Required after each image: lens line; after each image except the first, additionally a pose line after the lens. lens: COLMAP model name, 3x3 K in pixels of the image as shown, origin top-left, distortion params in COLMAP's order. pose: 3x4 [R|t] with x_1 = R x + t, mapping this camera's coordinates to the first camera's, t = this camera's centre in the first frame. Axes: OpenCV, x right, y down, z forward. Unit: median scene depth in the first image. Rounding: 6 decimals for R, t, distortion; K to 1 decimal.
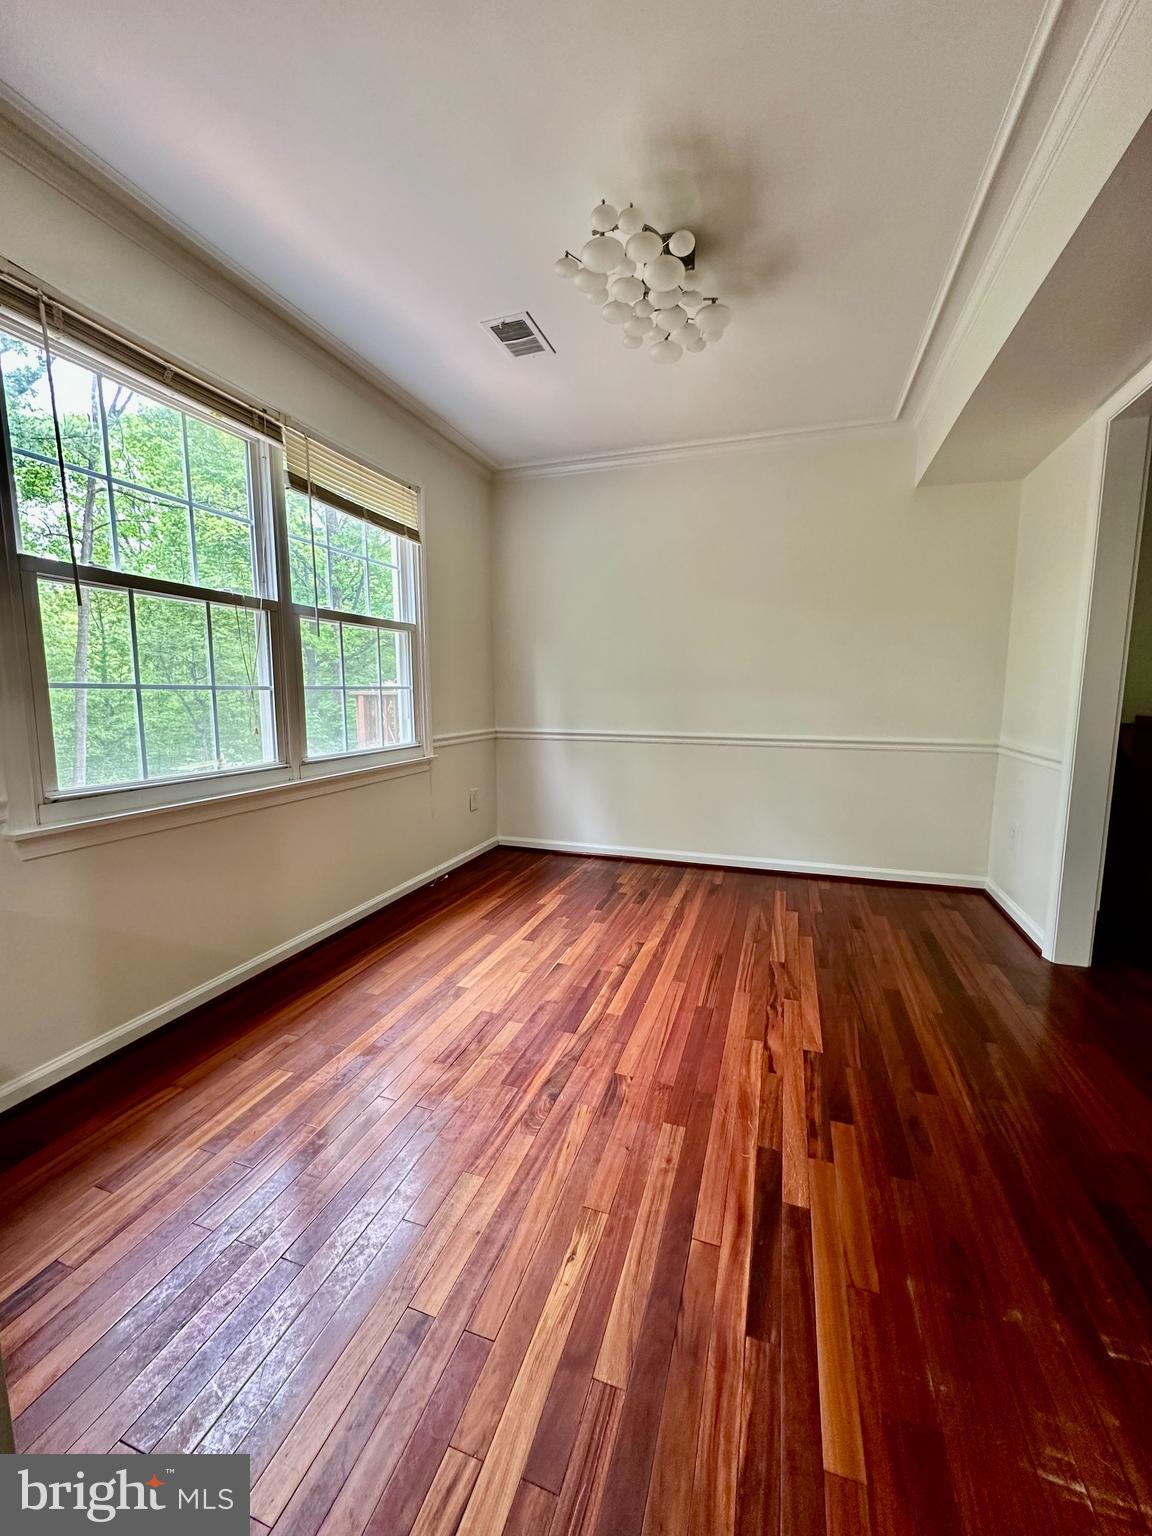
lens RADIAL K [[614.8, 0, 576.8], [0, 614.8, 767.1], [0, 0, 1]] dist [-0.003971, 0.000744]
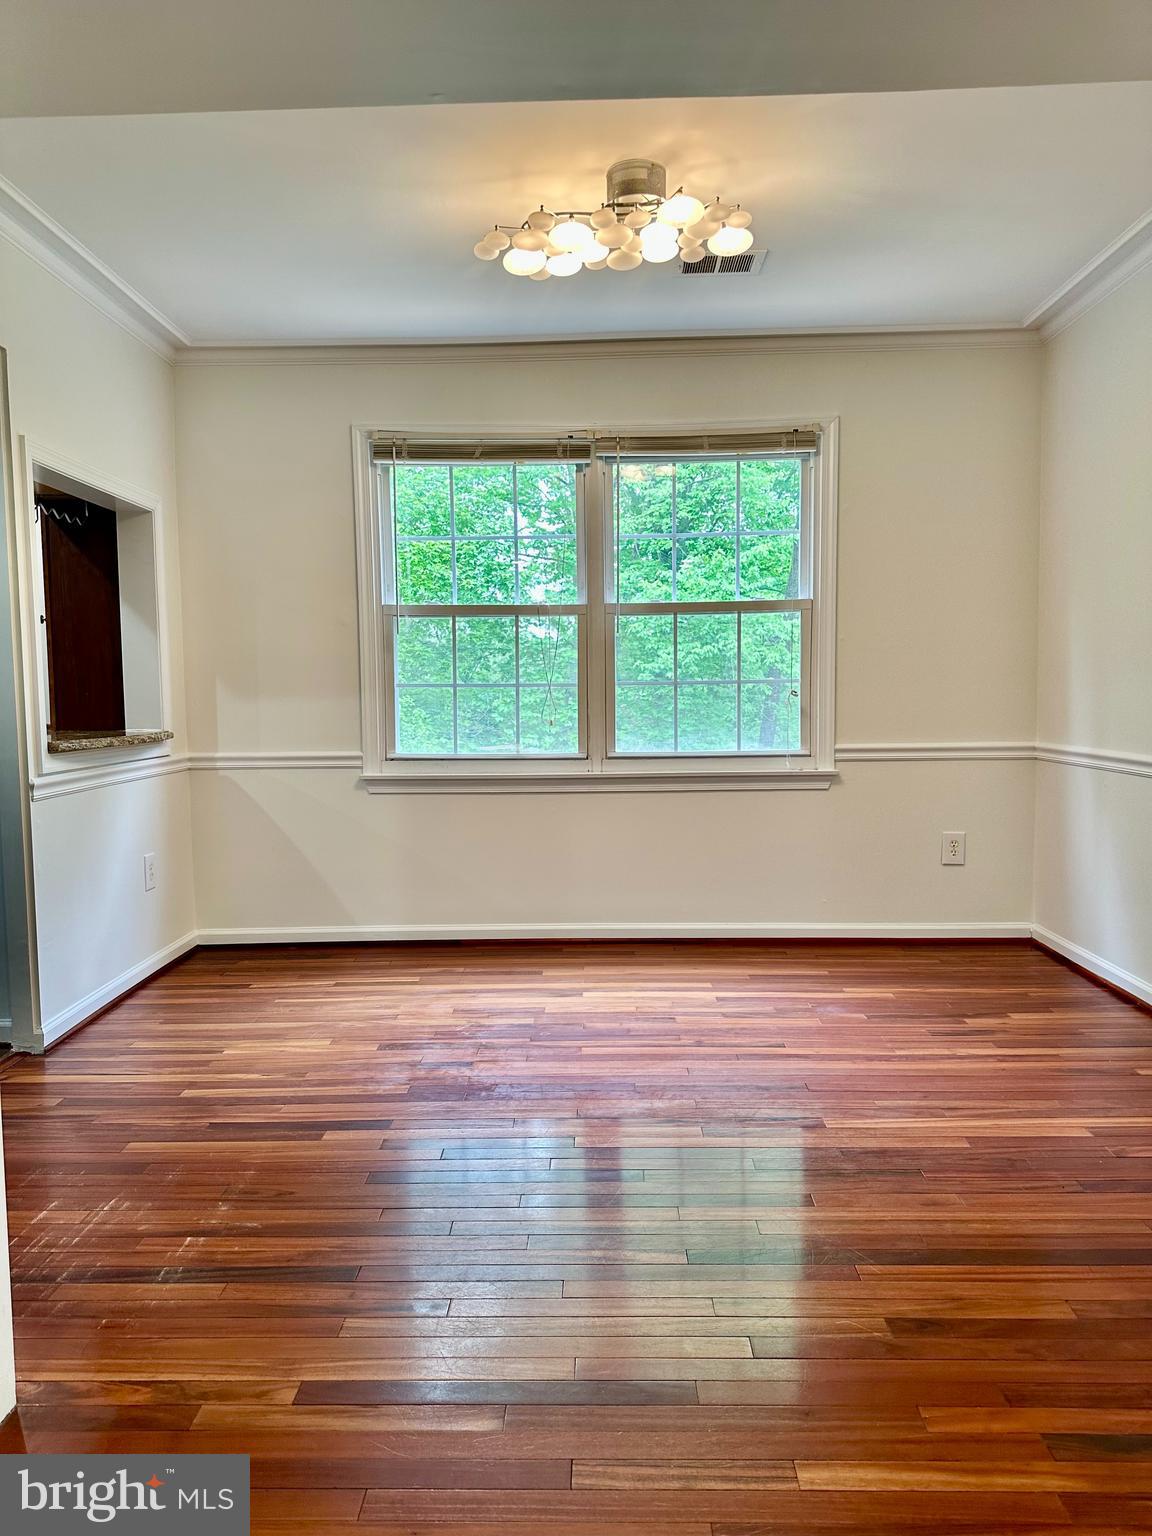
lens RADIAL K [[1077.8, 0, 572.8], [0, 1077.8, 766.7], [0, 0, 1]] dist [0.037073, -0.050770]
pose [[0.297090, 0.062070, -0.952830, 1.305089], [-0.106677, 0.993795, 0.031477, -0.042059], [0.948872, 0.092294, 0.301868, 0.425511]]
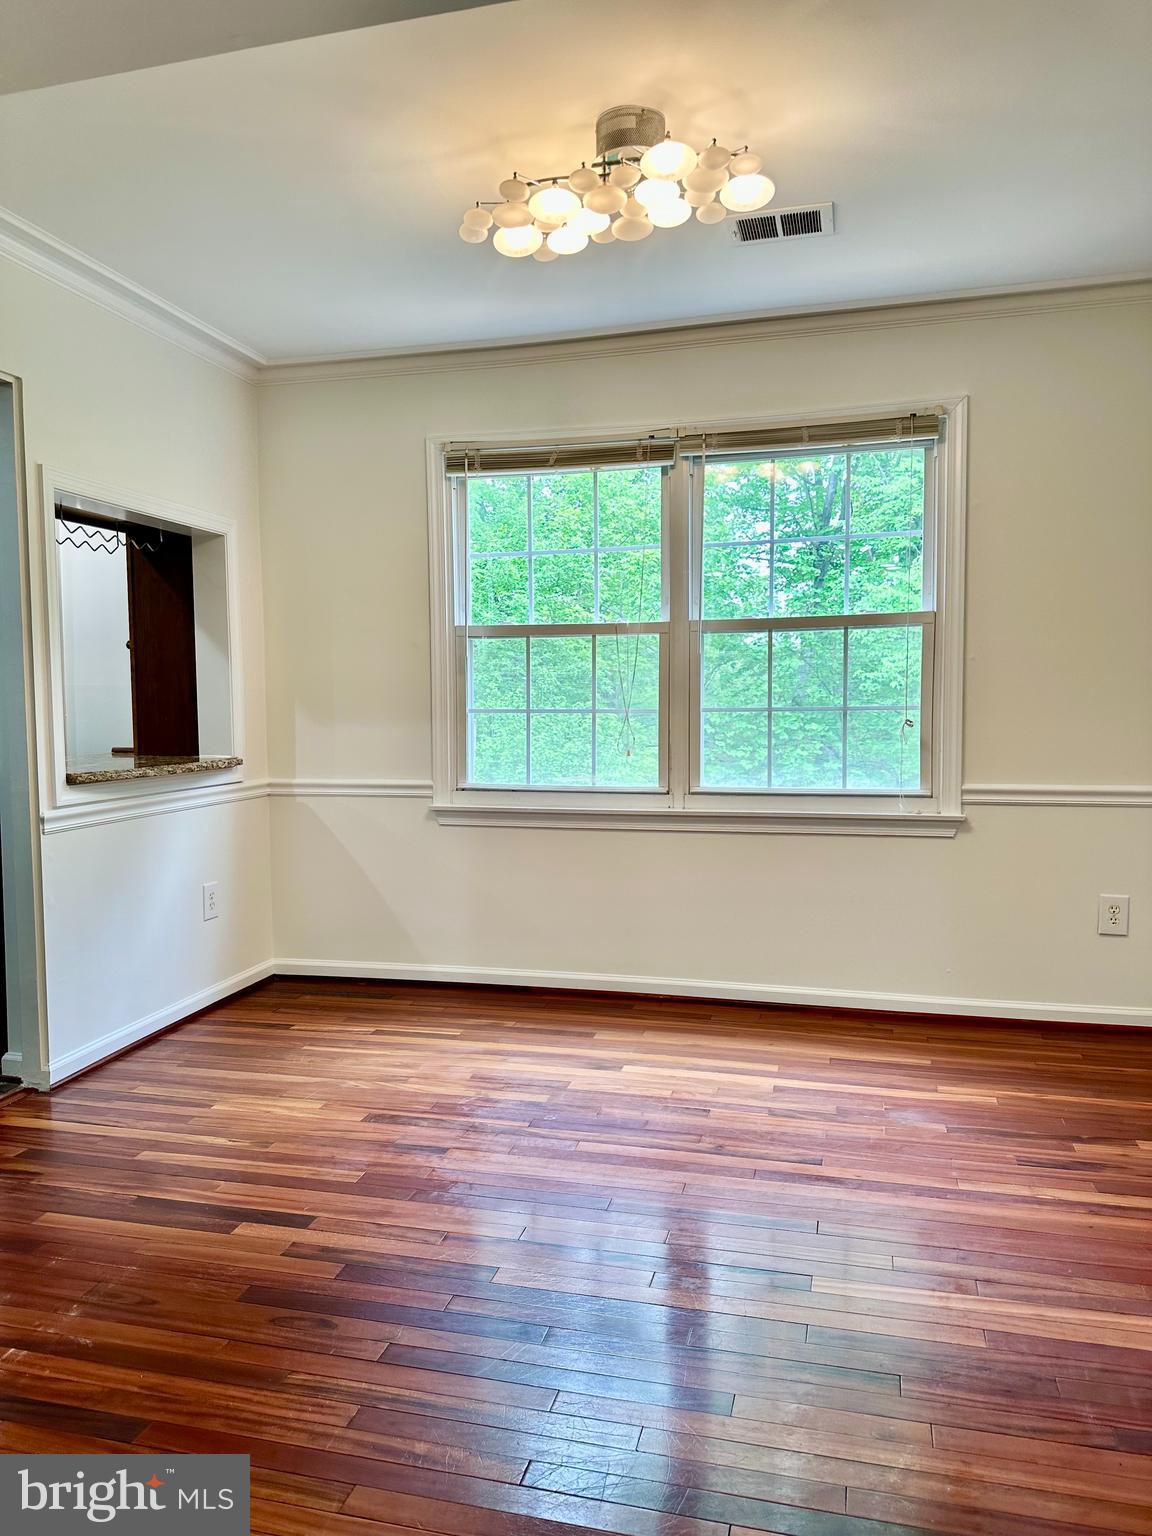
lens RADIAL K [[1077.8, 0, 571.9], [0, 1077.8, 759.1], [0, 0, 1]] dist [0.037073, -0.050770]
pose [[0.065557, 0.053907, -0.996392, 1.184261], [-0.114981, 0.992297, 0.046120, -0.113742], [0.991202, 0.111542, 0.071250, 0.739330]]
